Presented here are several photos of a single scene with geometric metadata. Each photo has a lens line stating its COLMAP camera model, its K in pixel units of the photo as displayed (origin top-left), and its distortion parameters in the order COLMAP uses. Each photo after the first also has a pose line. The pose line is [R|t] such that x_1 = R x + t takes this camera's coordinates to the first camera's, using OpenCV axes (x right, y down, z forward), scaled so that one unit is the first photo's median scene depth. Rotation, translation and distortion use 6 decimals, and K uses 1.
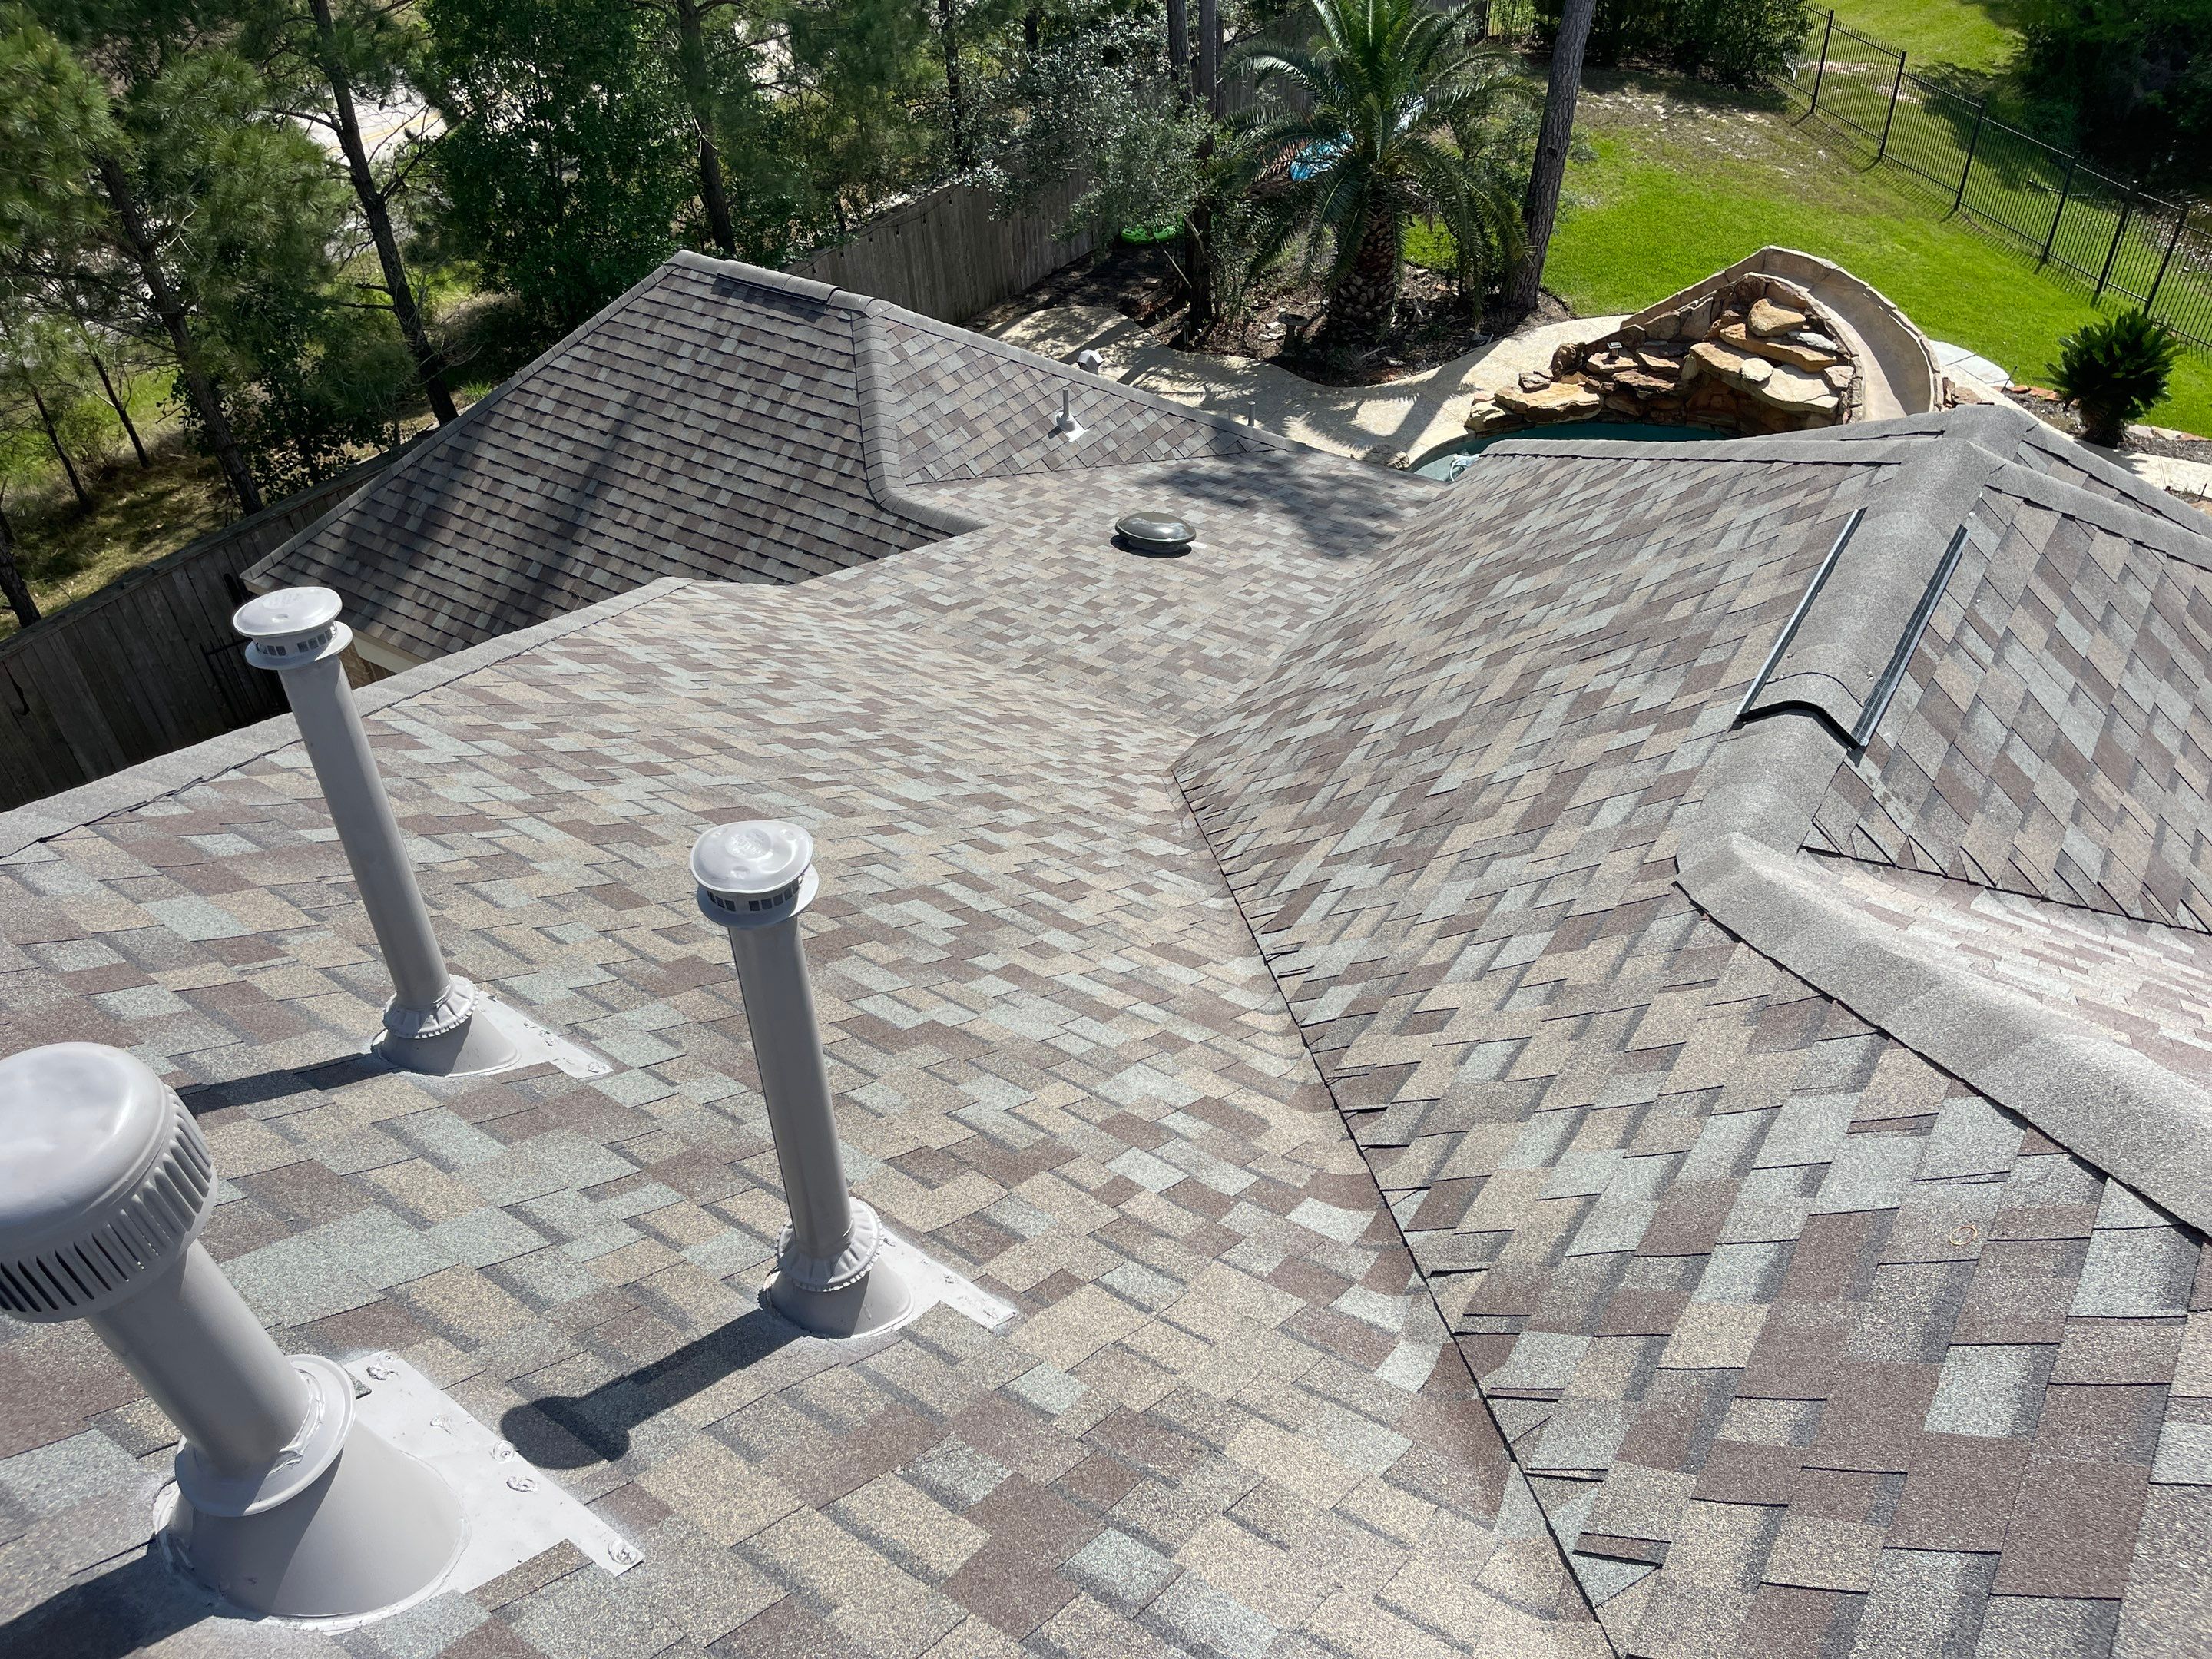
lens RADIAL K [[1652.2, 0, 1106.0], [0, 1652.2, 829.5], [0, 0, 1]] dist [0.058350, -0.084572]
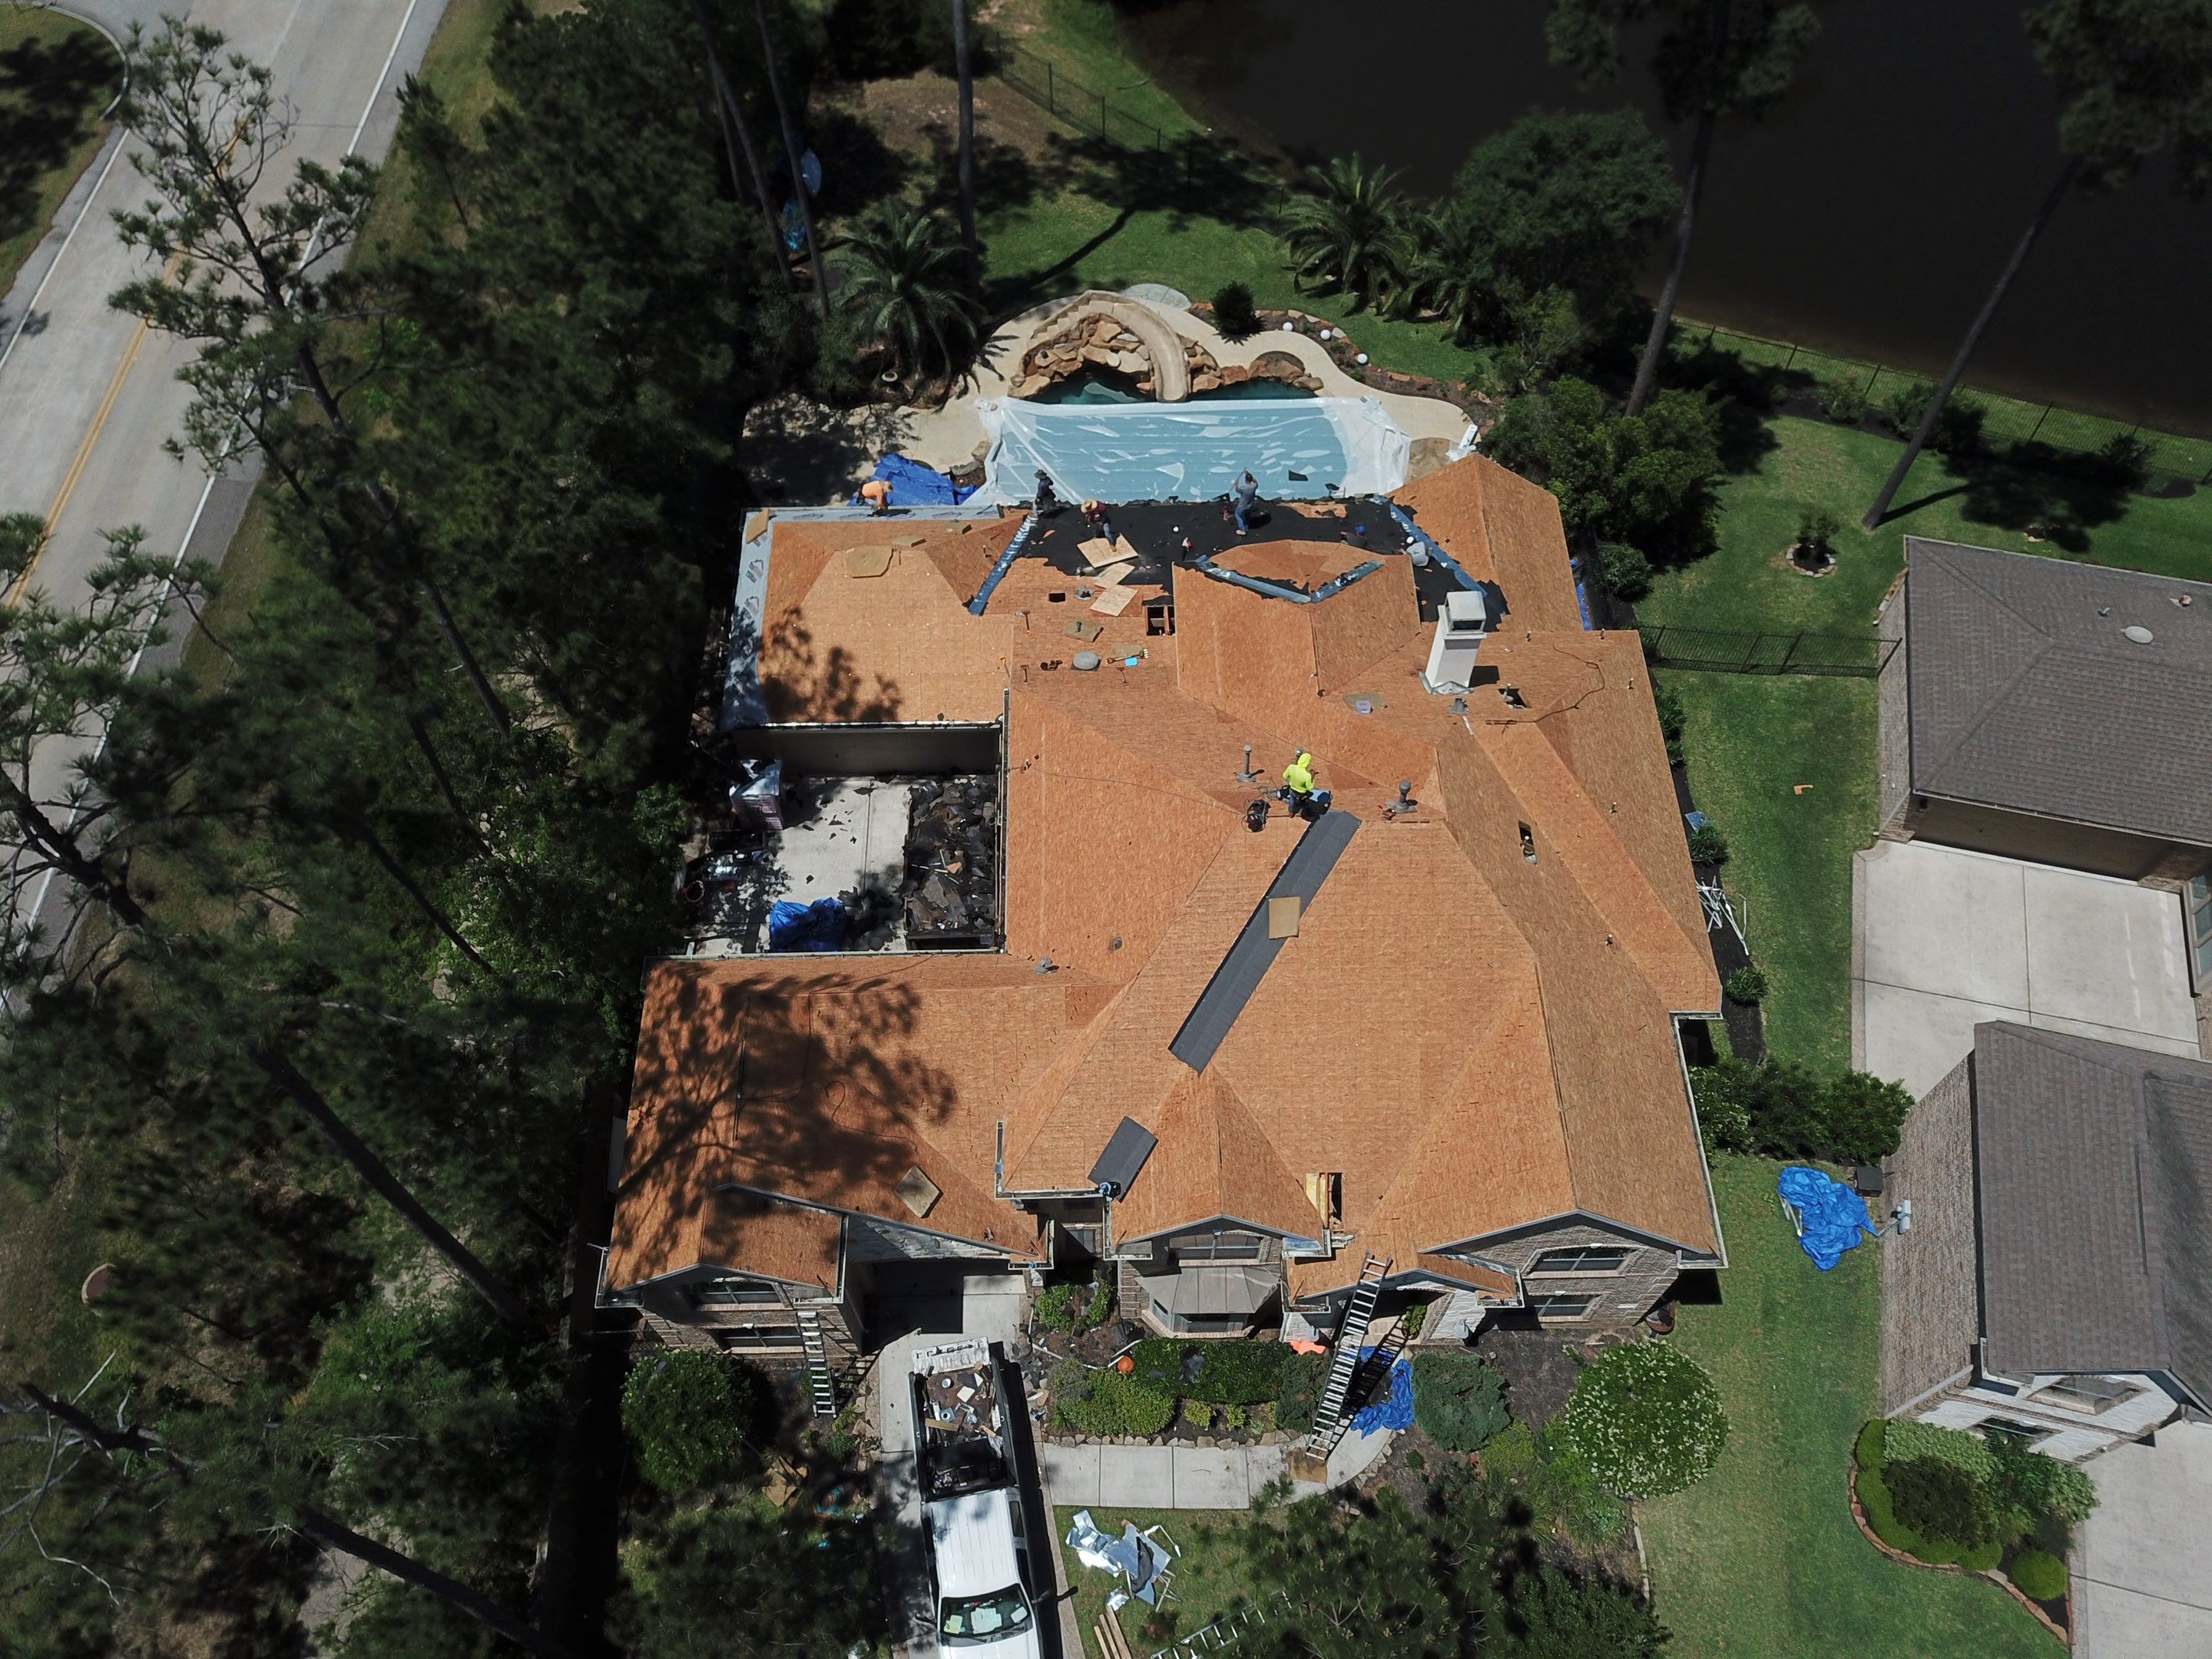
lens RADIAL K [[1696.0, 0, 1100.6], [0, 1696.0, 818.9], [0, 0, 1]] dist [0.001380, -0.004558]
pose [[0.819442, -0.463778, 0.336785, -2.389495], [0.346646, 0.868961, 0.353189, -1.830327], [-0.456455, -0.172673, 0.872831, -3.907629]]
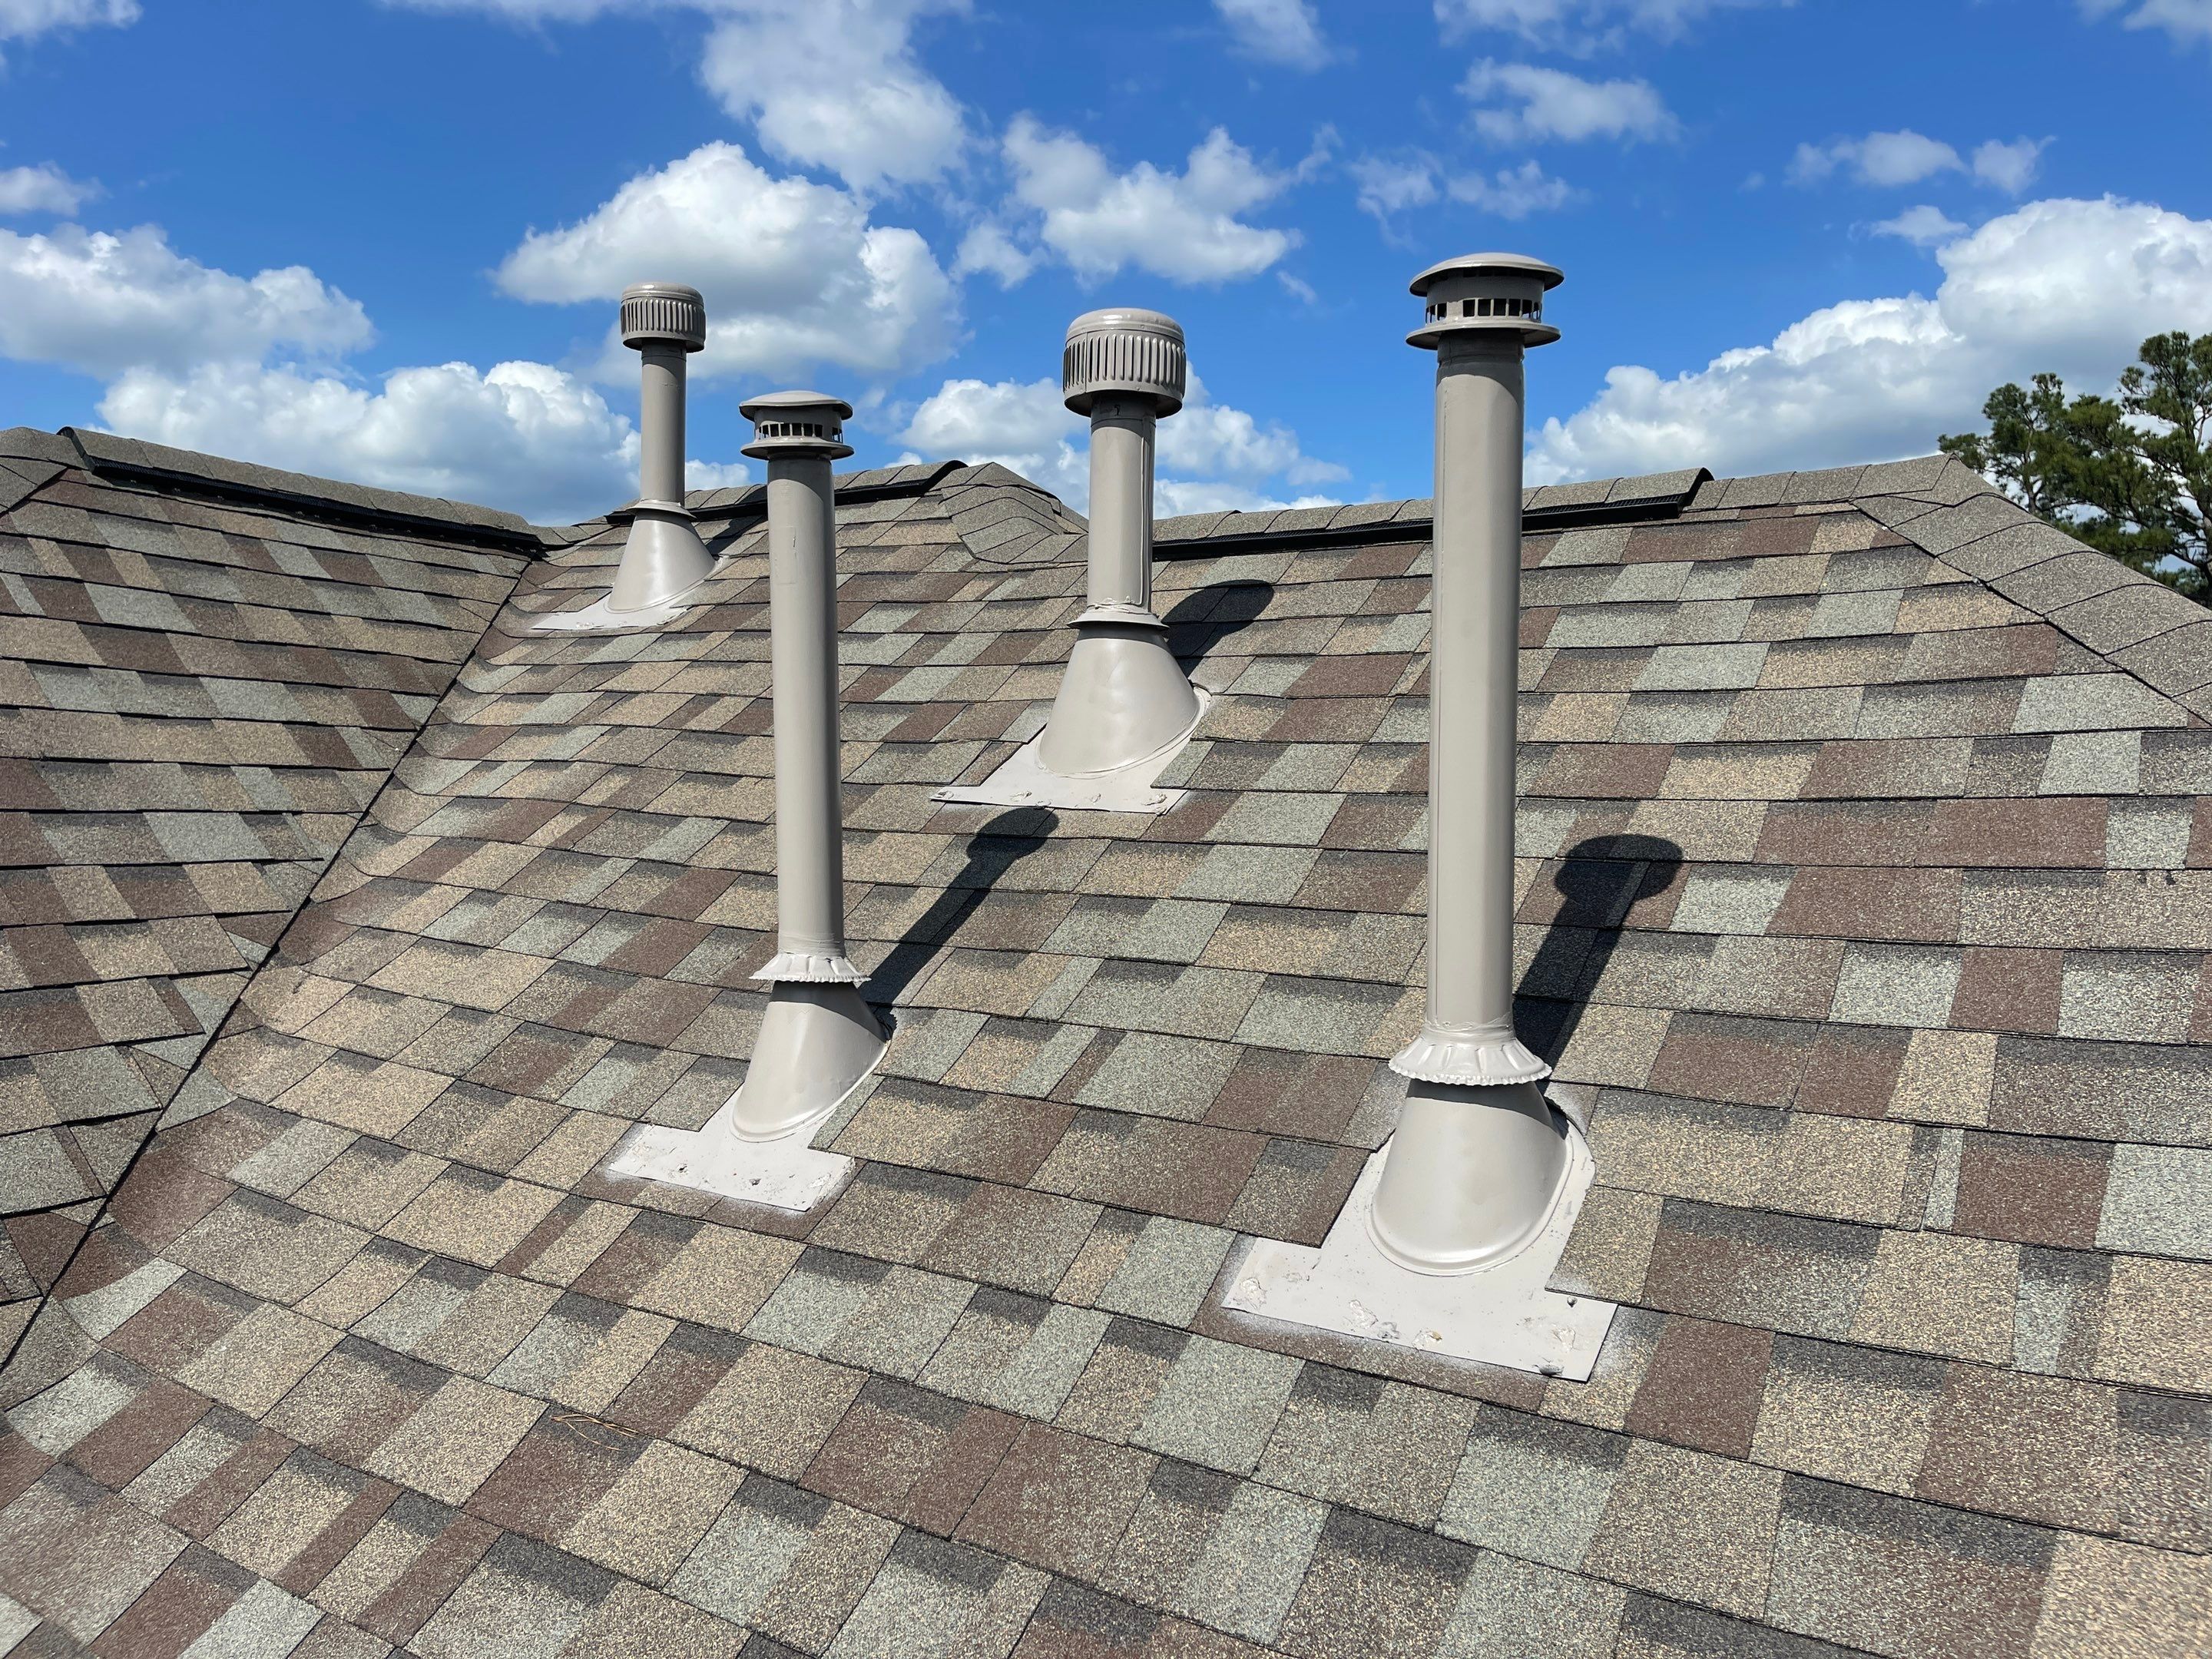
lens RADIAL K [[1673.1, 0, 1106.5], [0, 1673.1, 826.1], [0, 0, 1]] dist [0.021743, 0.000940]
pose [[-0.999197, 0.039843, 0.004267, -0.120778], [0.032103, 0.732232, 0.680298, -0.152385], [0.023981, 0.679889, -0.732923, 0.580999]]
